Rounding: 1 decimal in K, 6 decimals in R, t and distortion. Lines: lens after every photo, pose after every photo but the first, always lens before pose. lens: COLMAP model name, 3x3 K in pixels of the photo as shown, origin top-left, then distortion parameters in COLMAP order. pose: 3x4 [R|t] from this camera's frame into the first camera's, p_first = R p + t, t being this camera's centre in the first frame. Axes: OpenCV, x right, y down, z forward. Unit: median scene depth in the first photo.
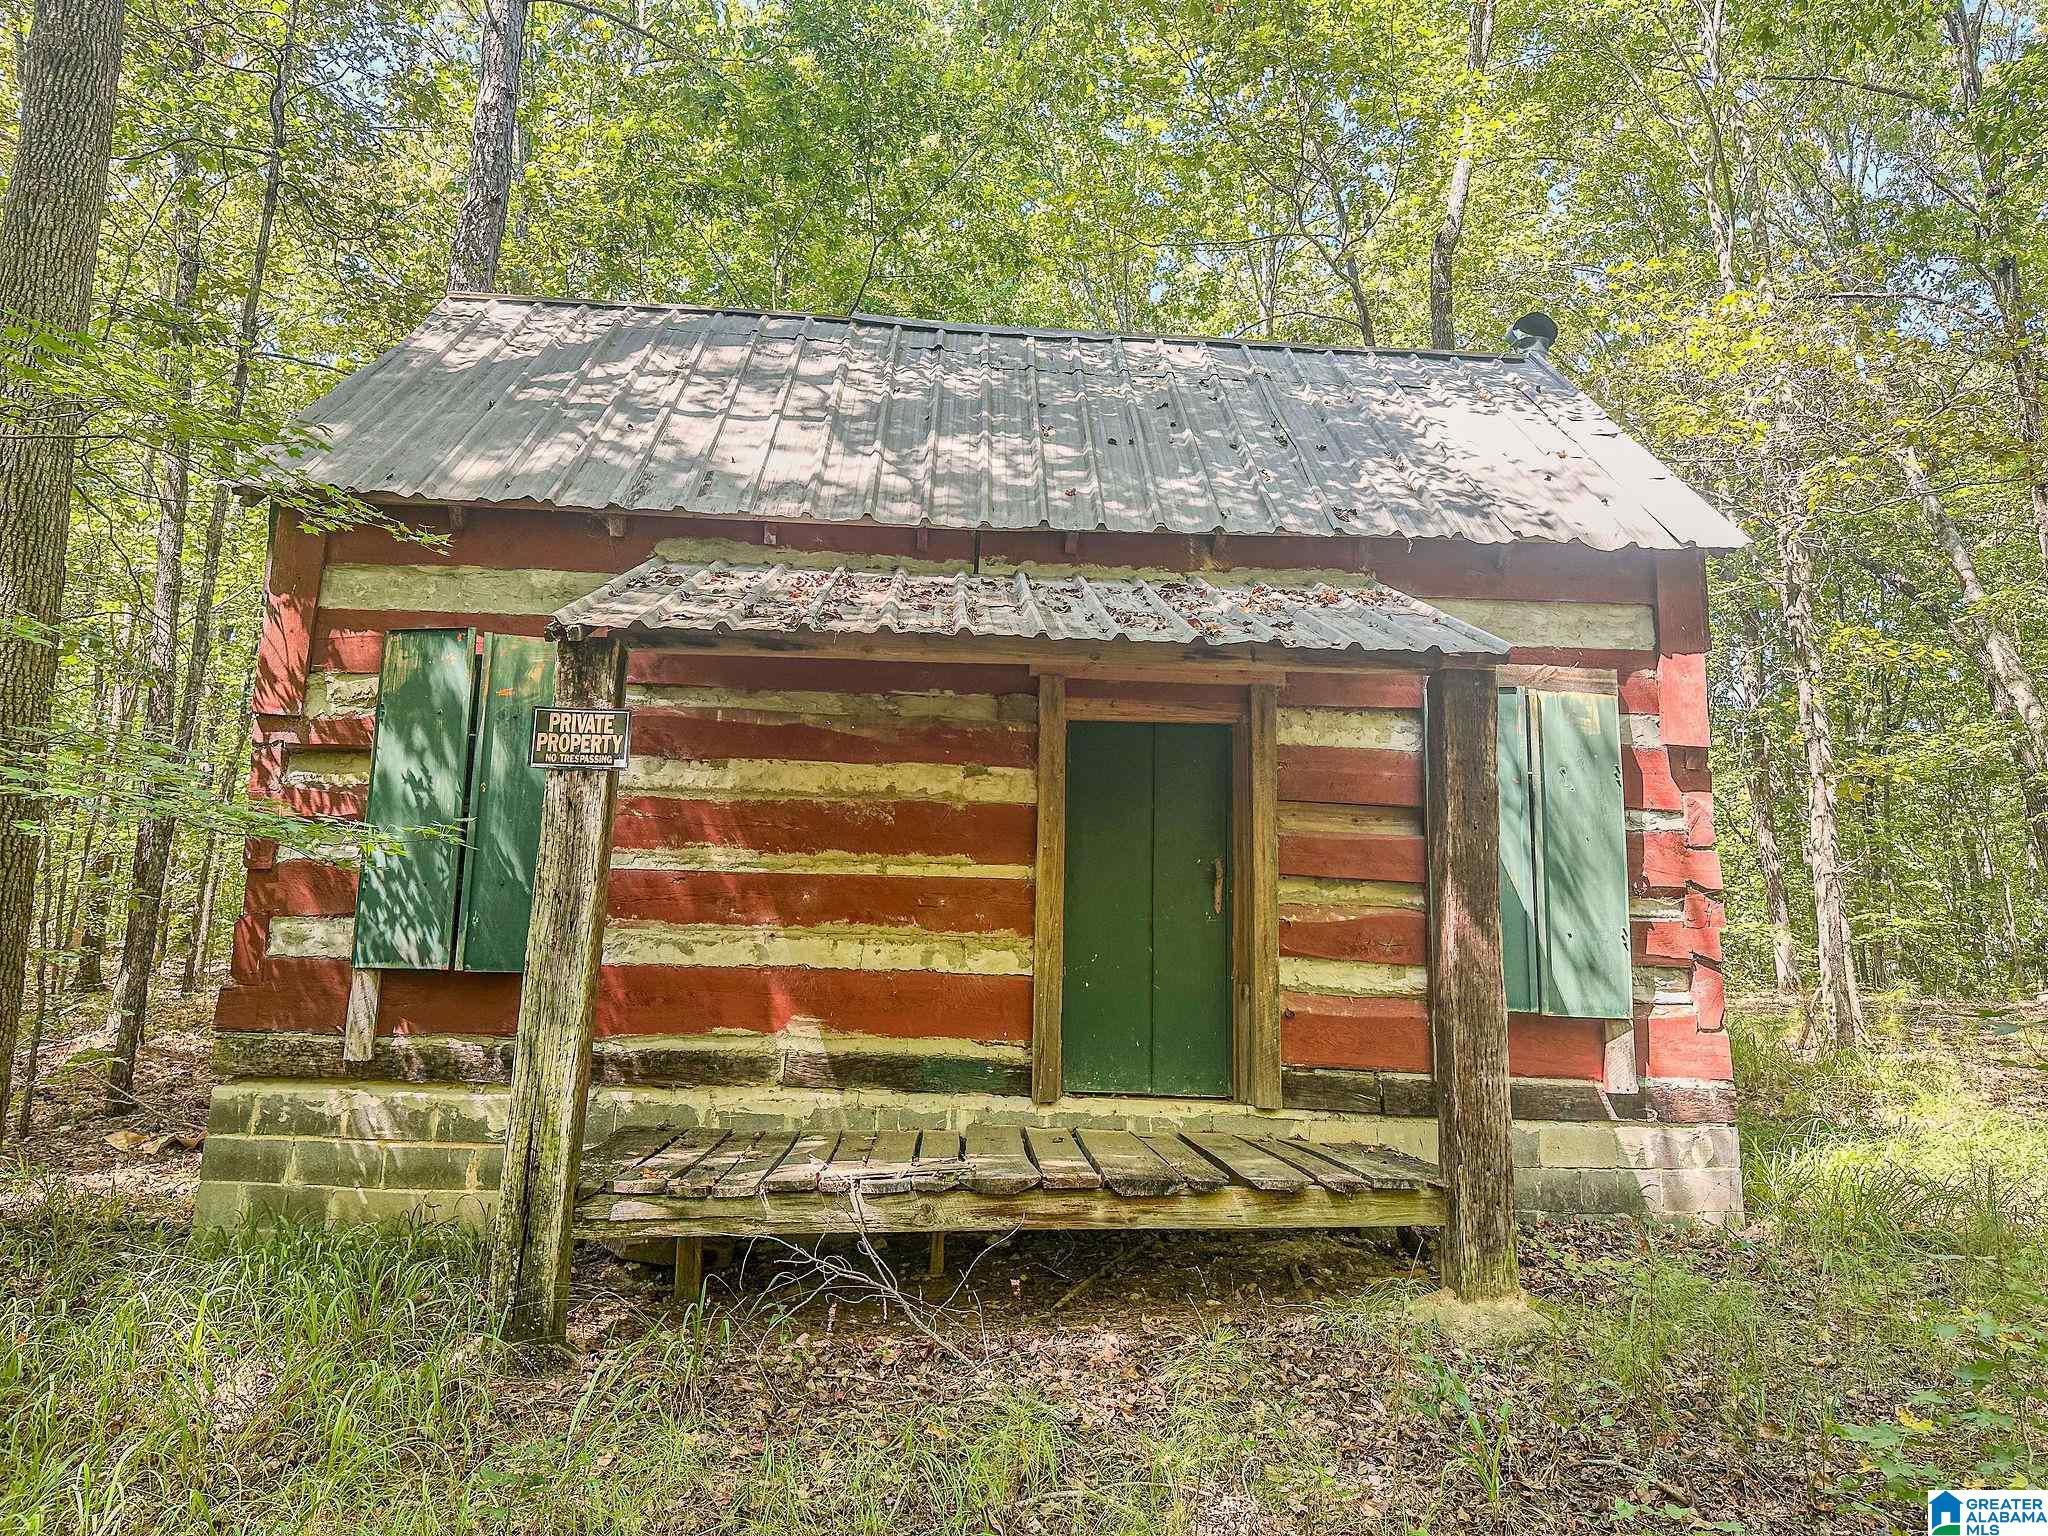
lens RADIAL K [[1425.3, 0, 1022.5], [0, 1425.3, 779.7], [0, 0, 1]] dist [0.141964, -0.263888]
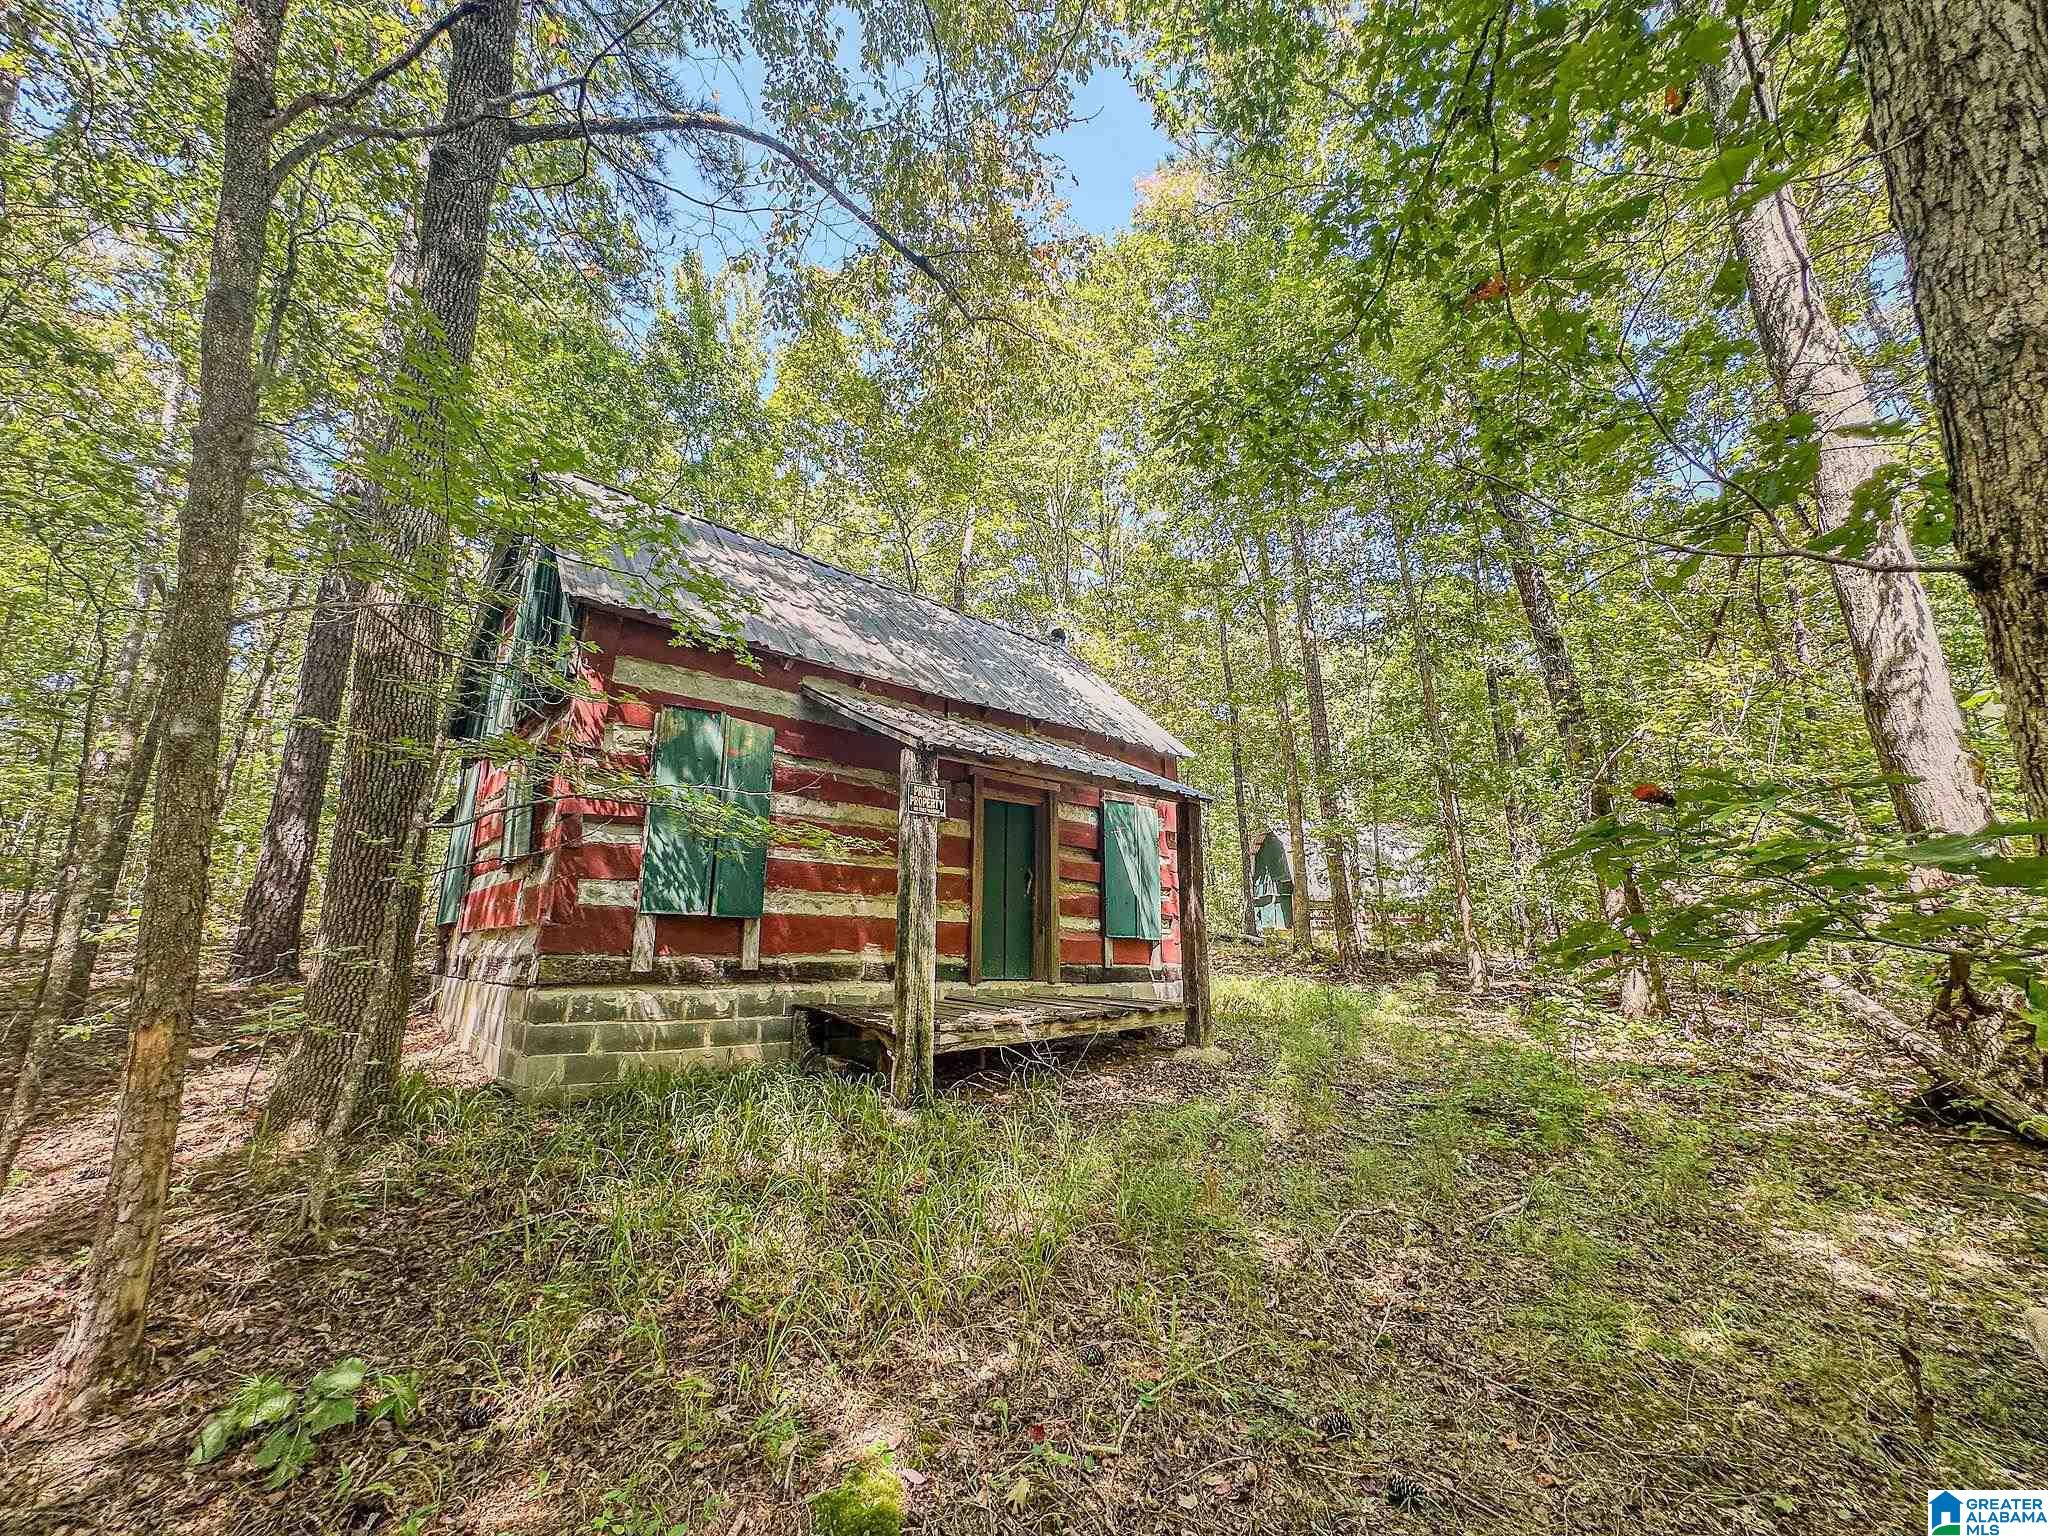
lens RADIAL K [[825.3, 0, 1017.0], [0, 825.3, 773.3], [0, 0, 1]] dist [0.001344, 0.000345]
pose [[0.783297, 0.117453, 0.610451, -0.703761], [-0.093371, 0.993078, -0.071264, 0.002833], [-0.614595, -0.001178, 0.788842, 0.028458]]
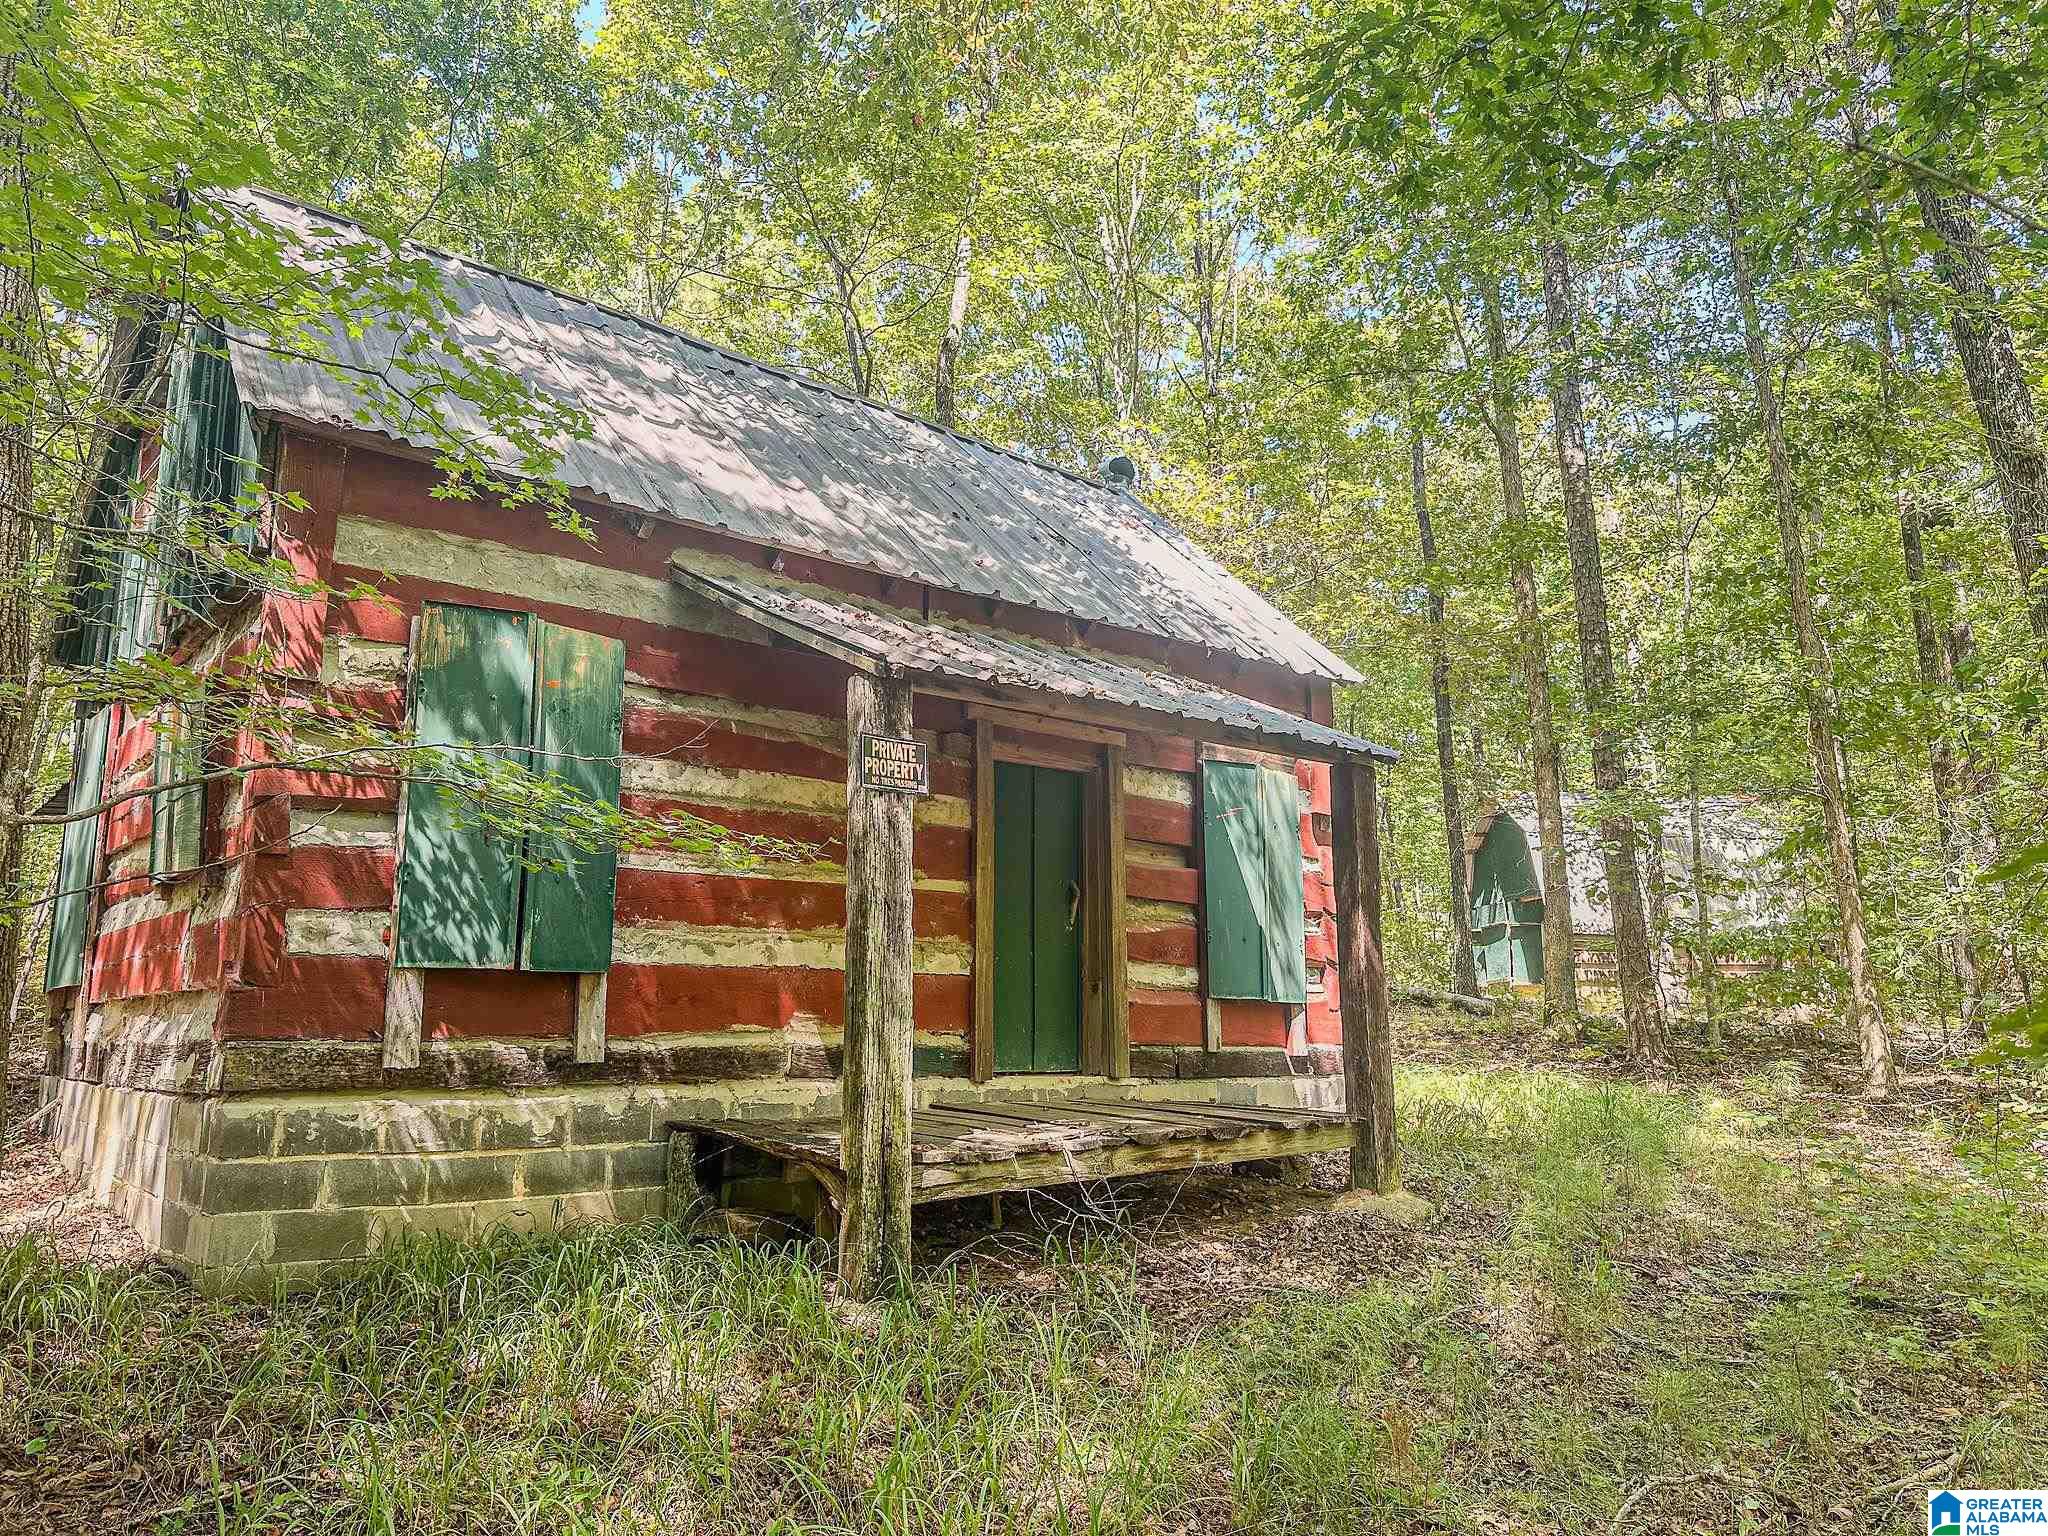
lens RADIAL K [[1425.3, 0, 1022.5], [0, 1425.3, 779.7], [0, 0, 1]] dist [0.141964, -0.263888]
pose [[0.796512, 0.081203, 0.599145, -0.698988], [-0.082587, 0.996264, -0.025234, 0.002481], [-0.598956, -0.029383, 0.800242, 0.034654]]
